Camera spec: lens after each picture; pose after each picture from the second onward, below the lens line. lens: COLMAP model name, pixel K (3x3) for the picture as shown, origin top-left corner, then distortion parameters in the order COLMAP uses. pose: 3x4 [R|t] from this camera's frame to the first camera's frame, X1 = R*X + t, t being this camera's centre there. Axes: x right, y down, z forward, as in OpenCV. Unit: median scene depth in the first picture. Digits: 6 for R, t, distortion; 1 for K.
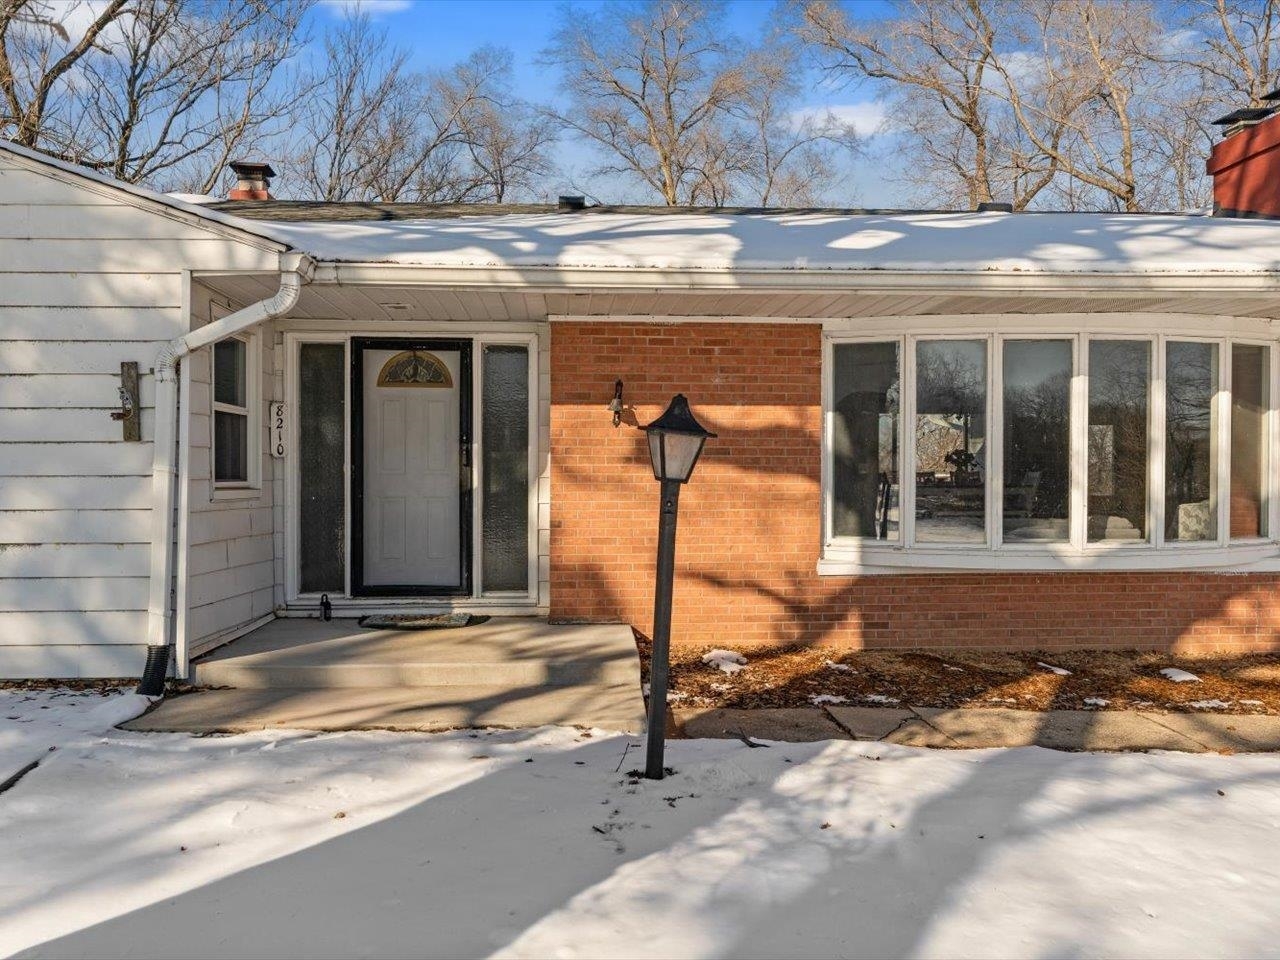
lens RADIAL K [[647.3, 0, 640.0], [0, 647.3, 480.0], [0, 0, 1]] dist [-0.001440, 0.000199]
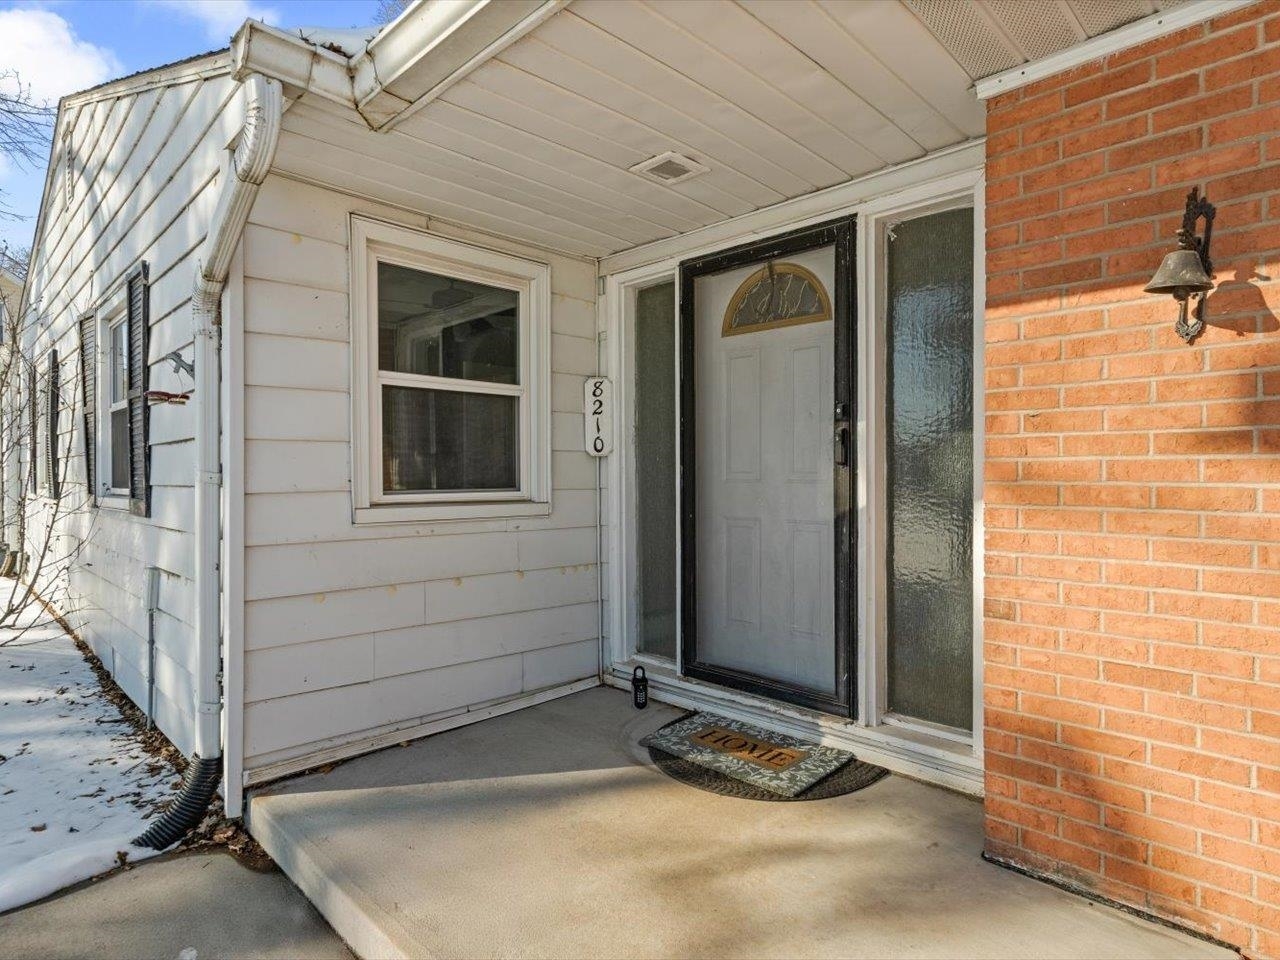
lens RADIAL K [[718.7, 0, 640.0], [0, 718.7, 480.0], [0, 0, 1]] dist [-0.000521, -0.000166]
pose [[0.688242, 0.002735, -0.725476, 0.036958], [-0.005144, 0.999986, -0.001109, -0.009487], [0.725463, 0.004495, 0.688247, 0.535849]]
